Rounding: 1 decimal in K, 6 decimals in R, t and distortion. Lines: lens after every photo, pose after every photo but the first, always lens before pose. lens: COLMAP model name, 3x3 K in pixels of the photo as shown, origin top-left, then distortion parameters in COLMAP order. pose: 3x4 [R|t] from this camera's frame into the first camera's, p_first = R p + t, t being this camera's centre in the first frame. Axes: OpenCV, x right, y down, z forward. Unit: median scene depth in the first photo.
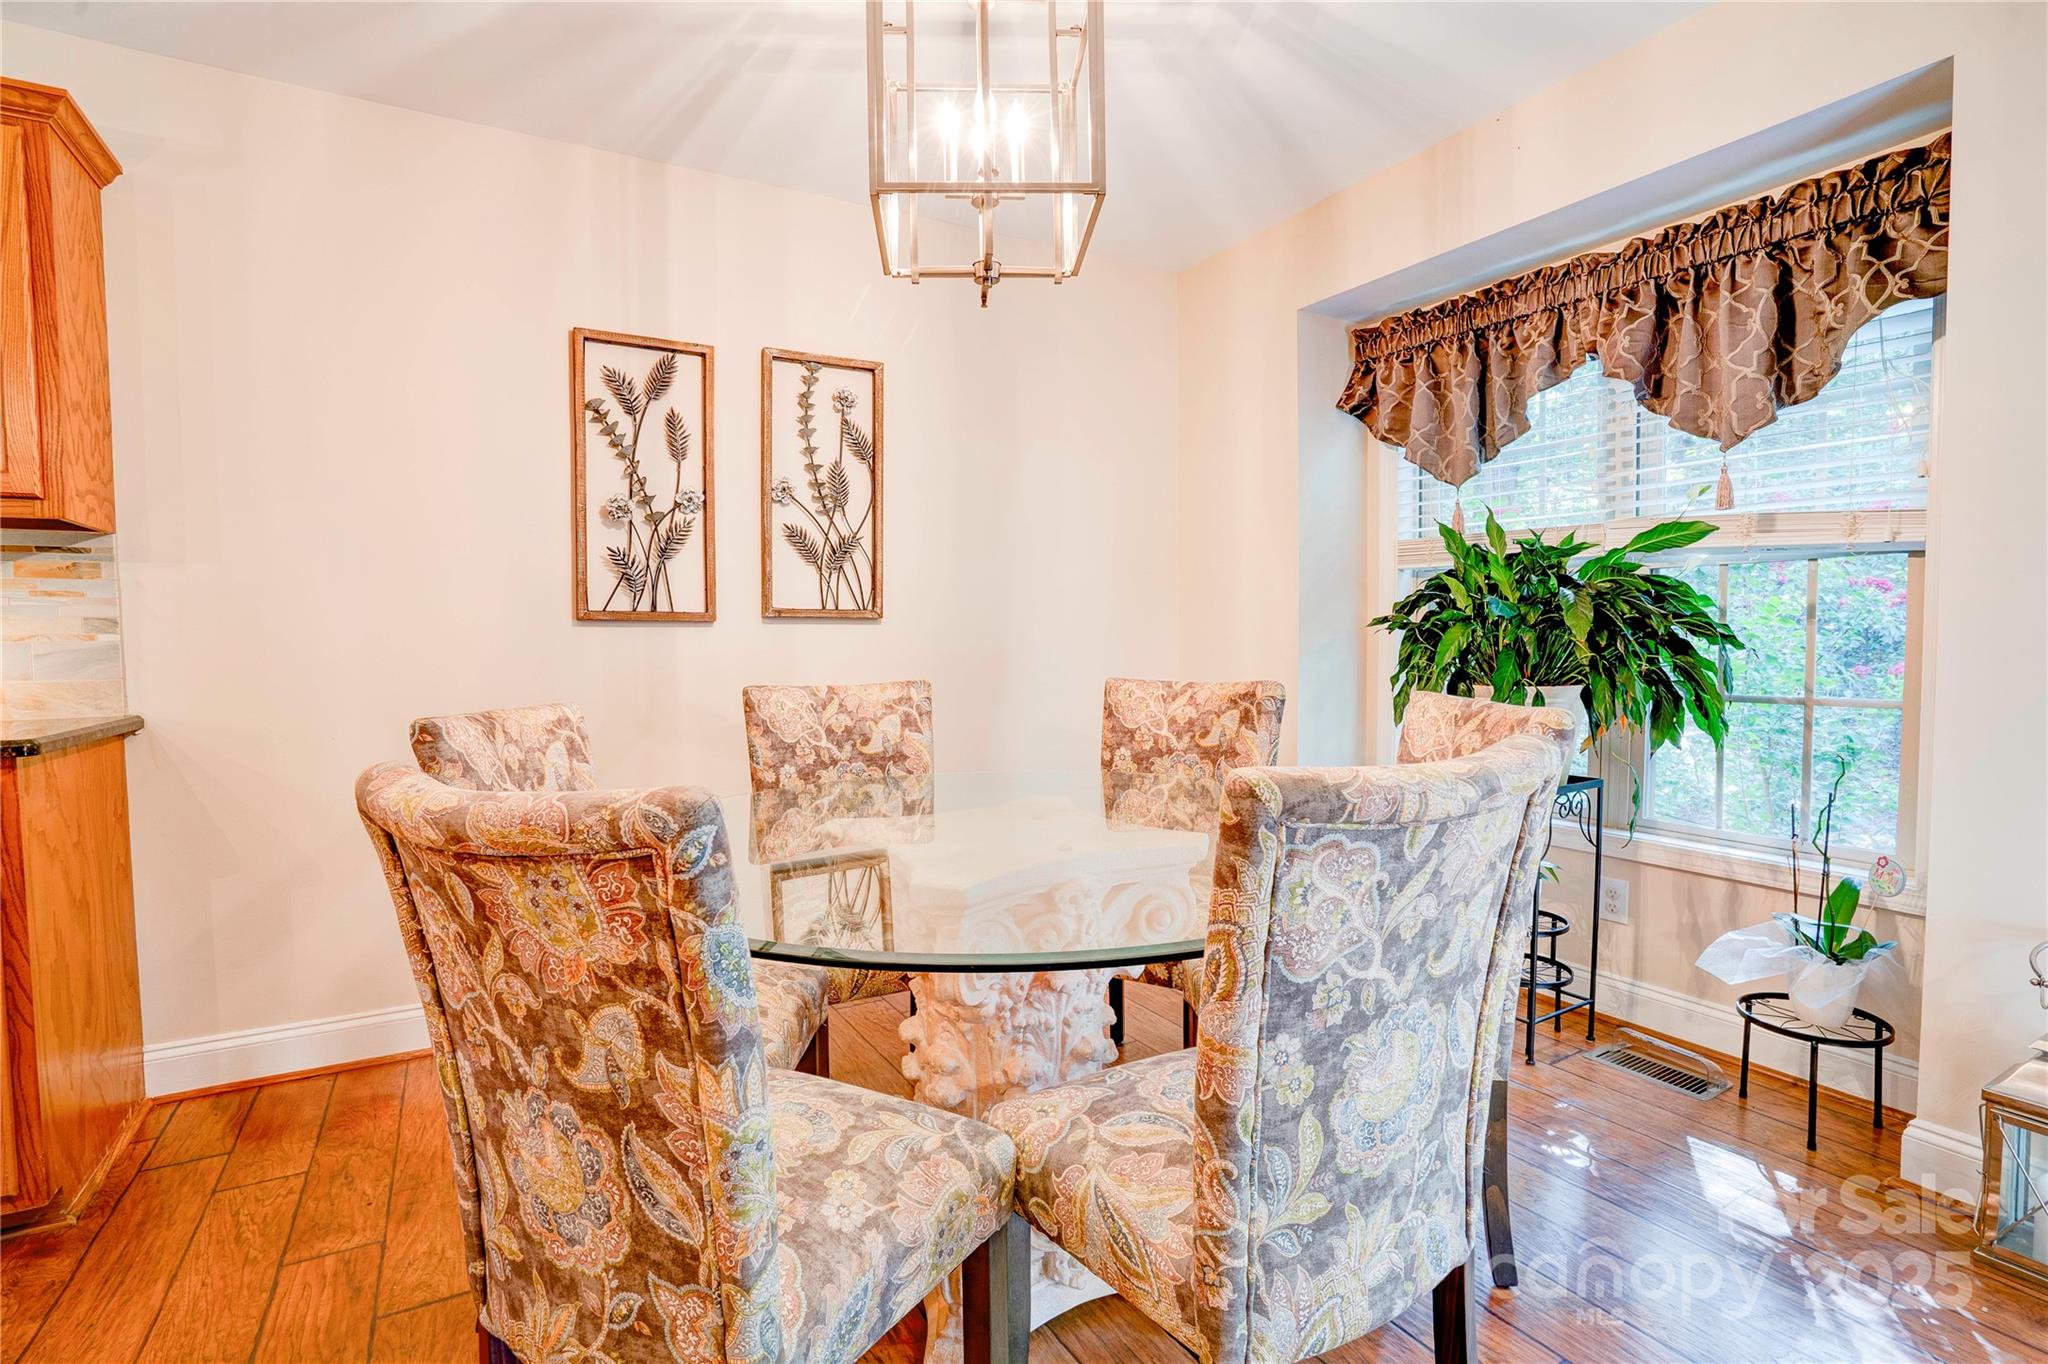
lens RADIAL K [[957.6, 0, 1008.6], [0, 957.6, 685.4], [0, 0, 1]] dist [-0.065603, 0.025802]
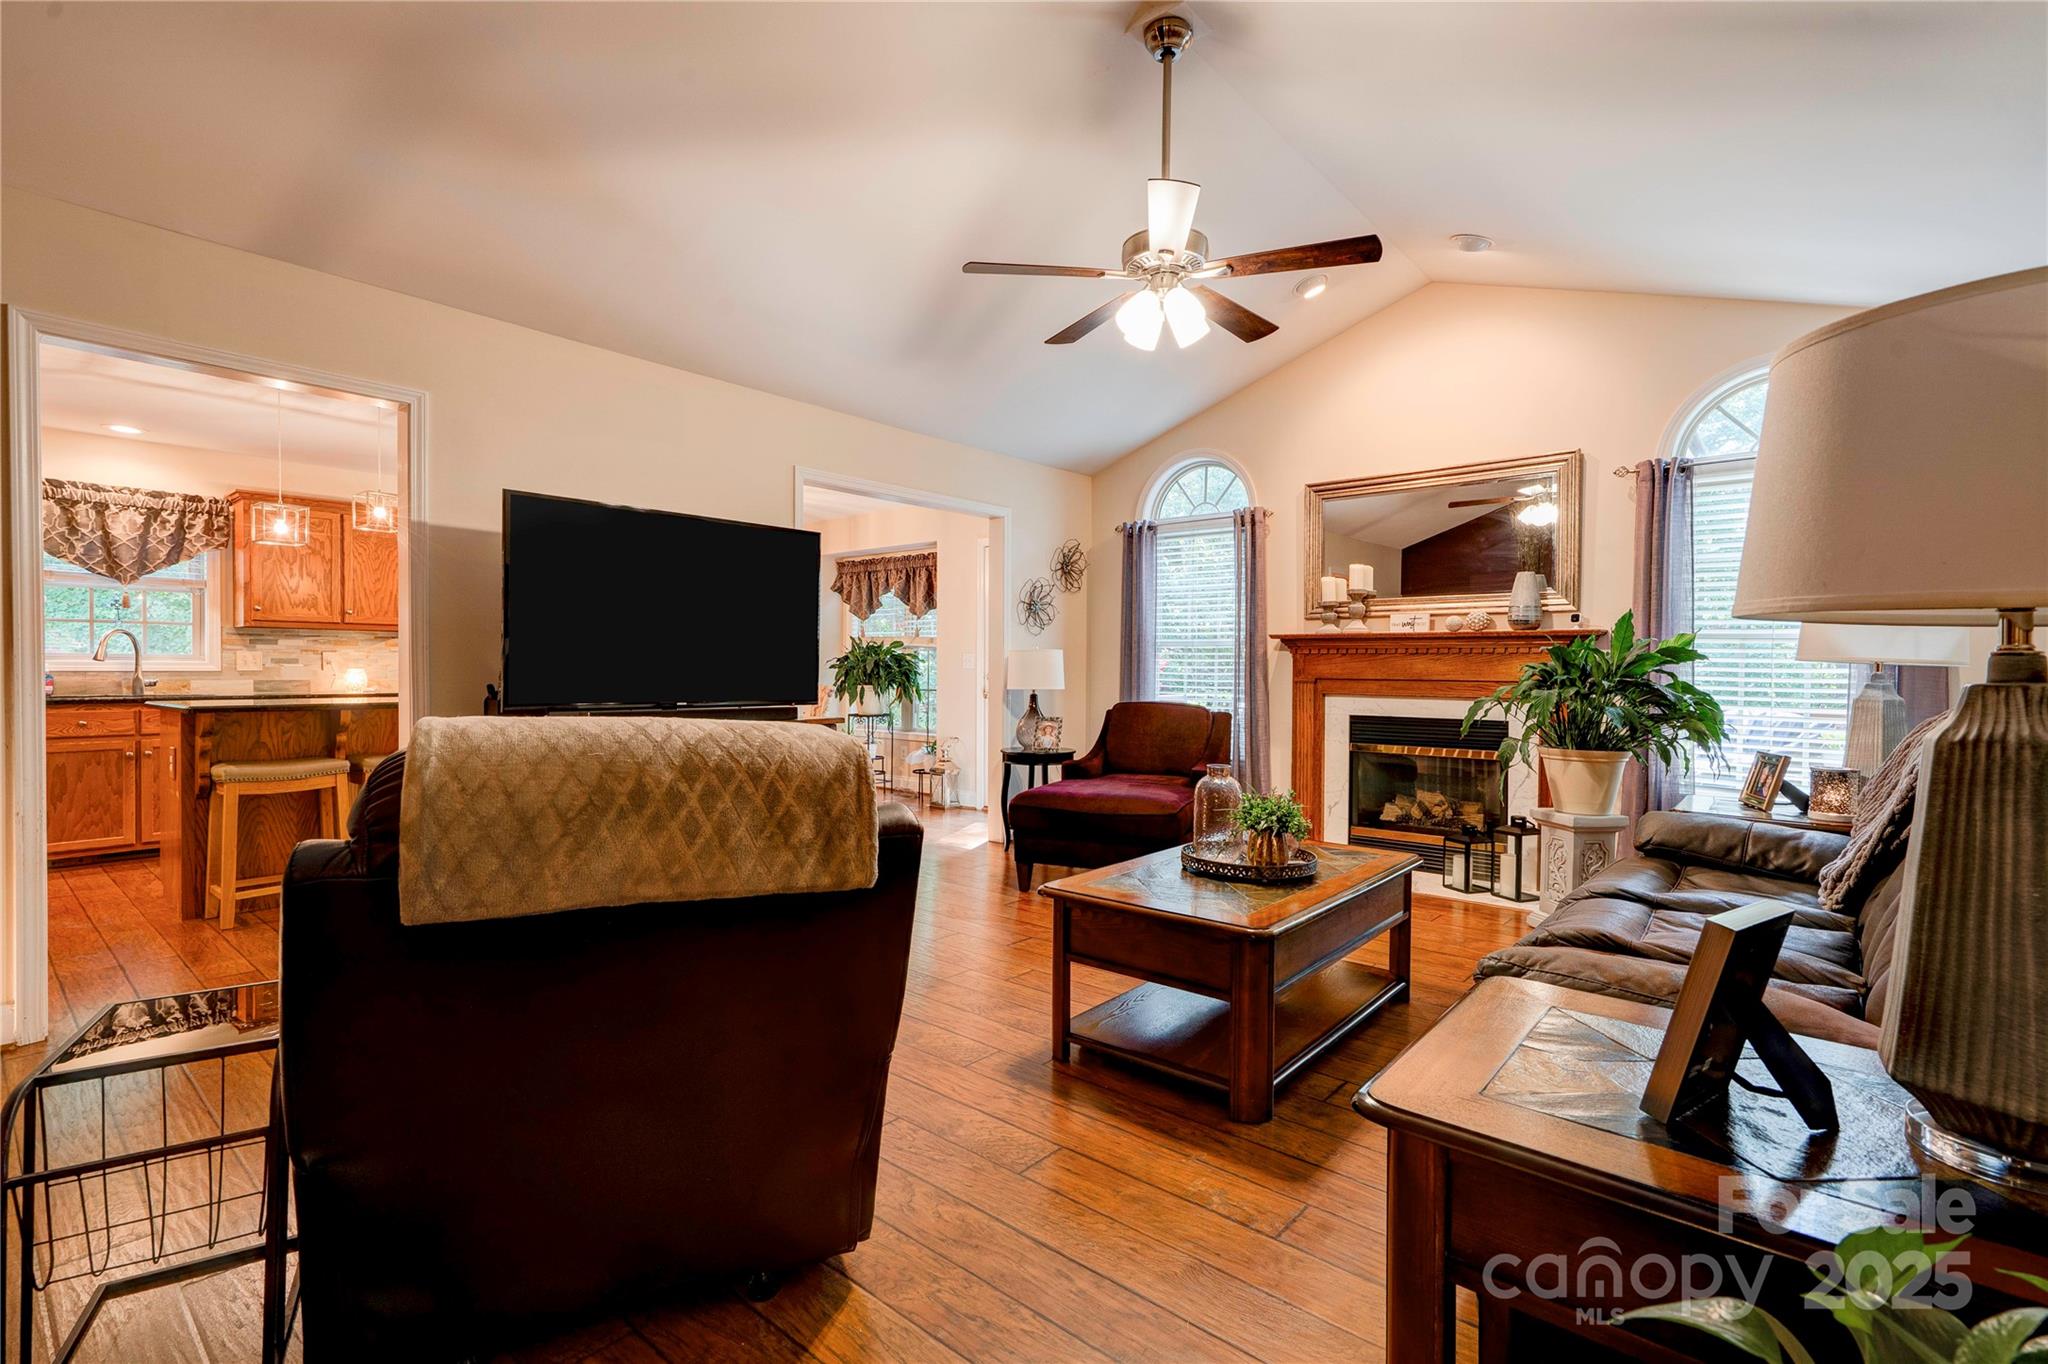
lens RADIAL K [[935.8, 0, 1005.8], [0, 935.8, 679.4], [0, 0, 1]] dist [-0.002435, 0.011669]
pose [[0.945894, 0.009309, 0.324344, -0.080267], [0.002942, 0.999301, -0.037261, 0.106907], [-0.324464, 0.036200, 0.945205, -2.380291]]
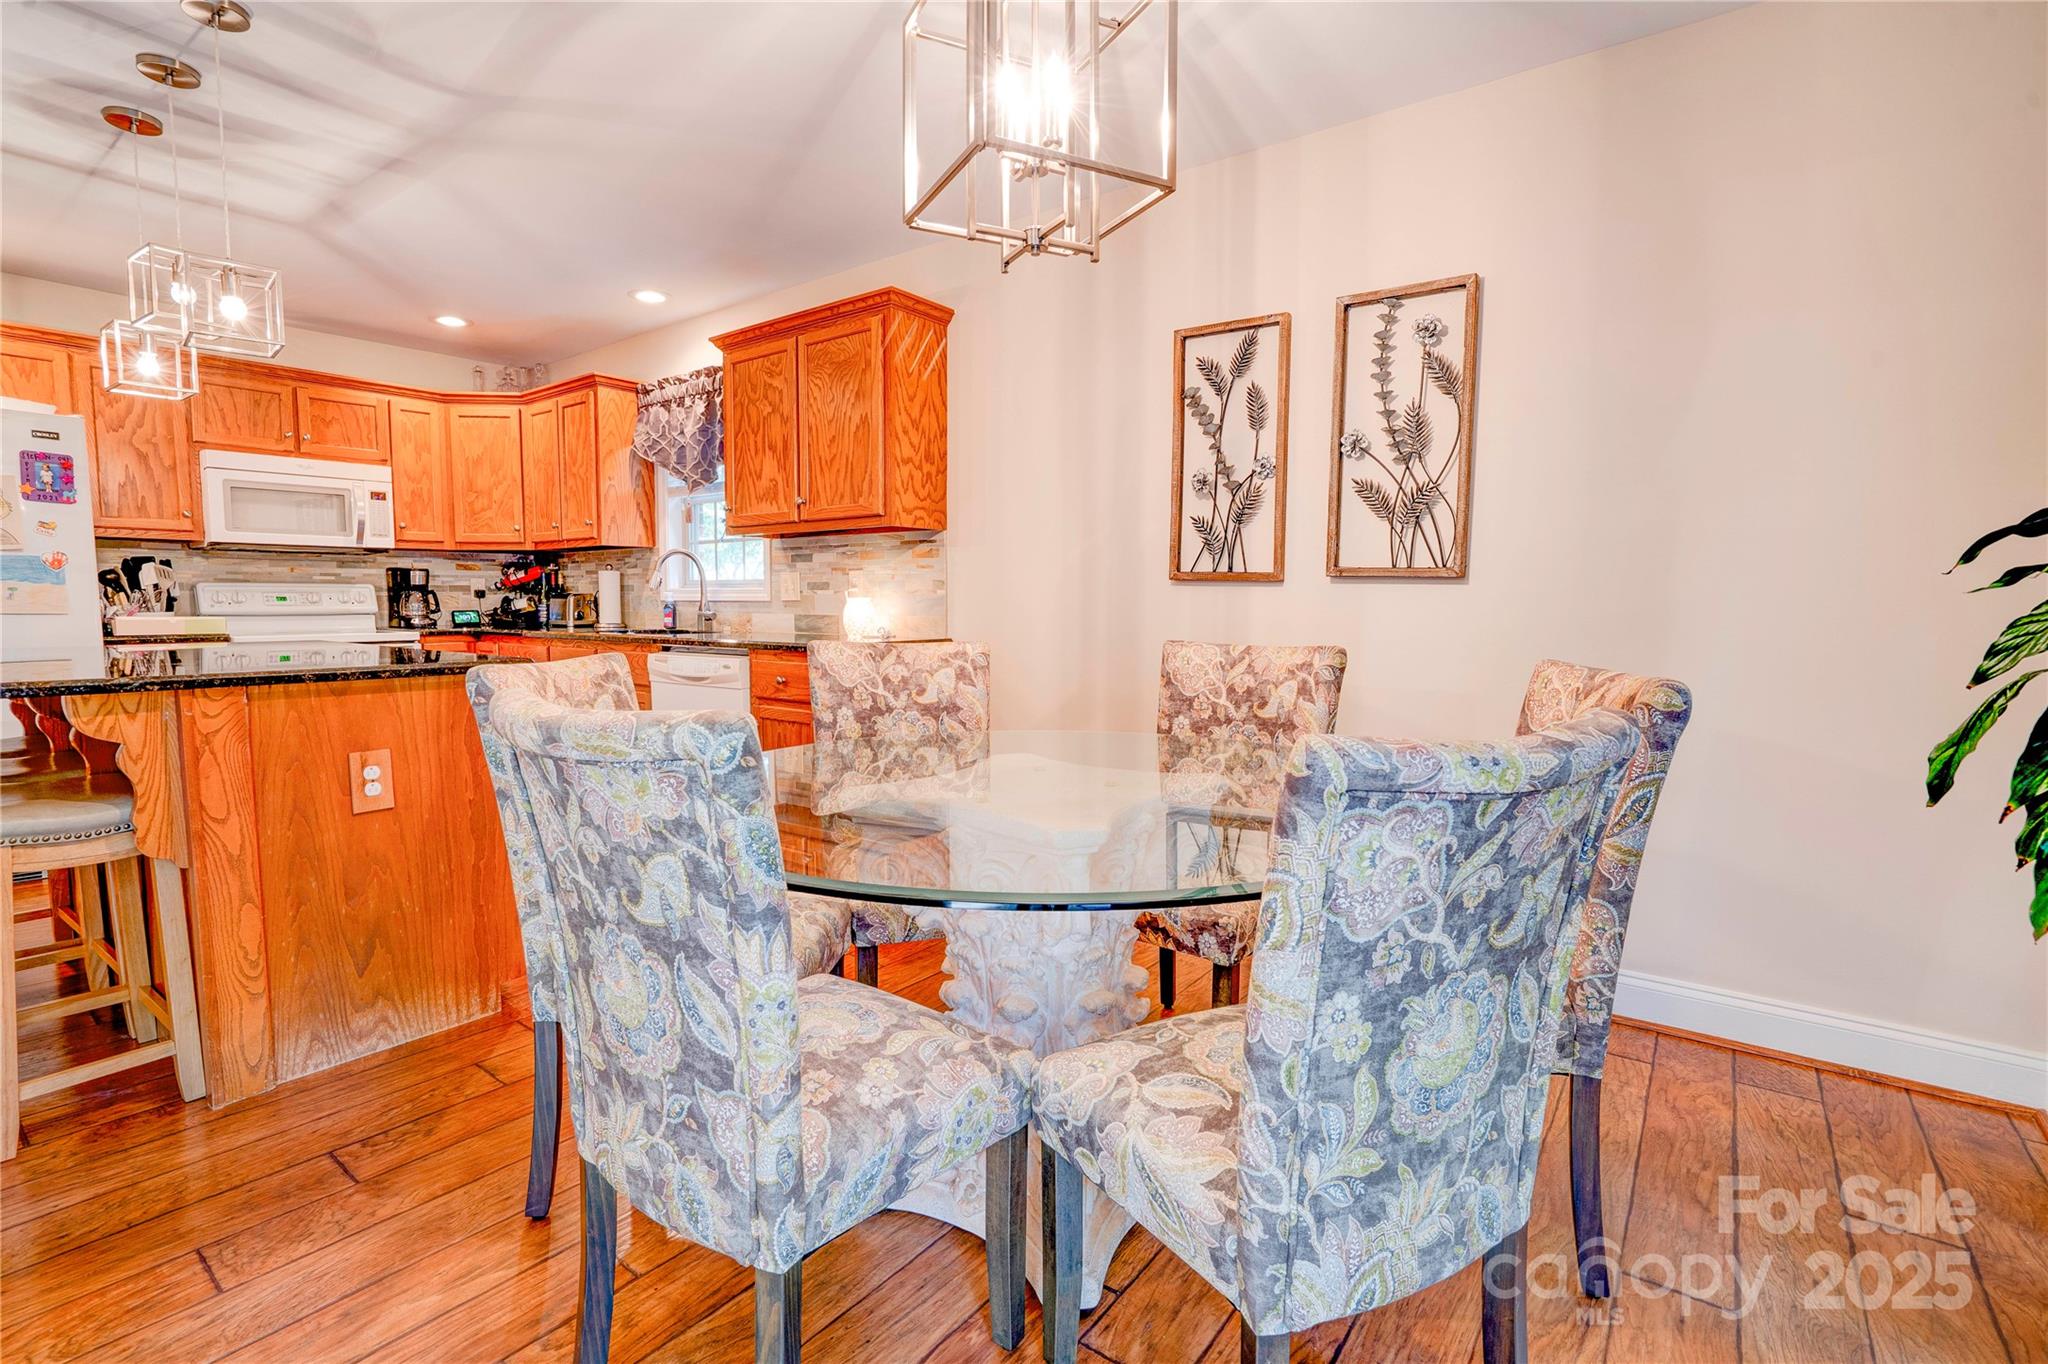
lens RADIAL K [[936.7, 0, 1012.1], [0, 936.7, 691.8], [0, 0, 1]] dist [-0.065614, 0.022039]
pose [[0.395069, 0.101966, -0.912975, 0.604988], [-0.053797, 0.994683, 0.087813, -0.023792], [0.917075, 0.014423, 0.398454, 0.381629]]
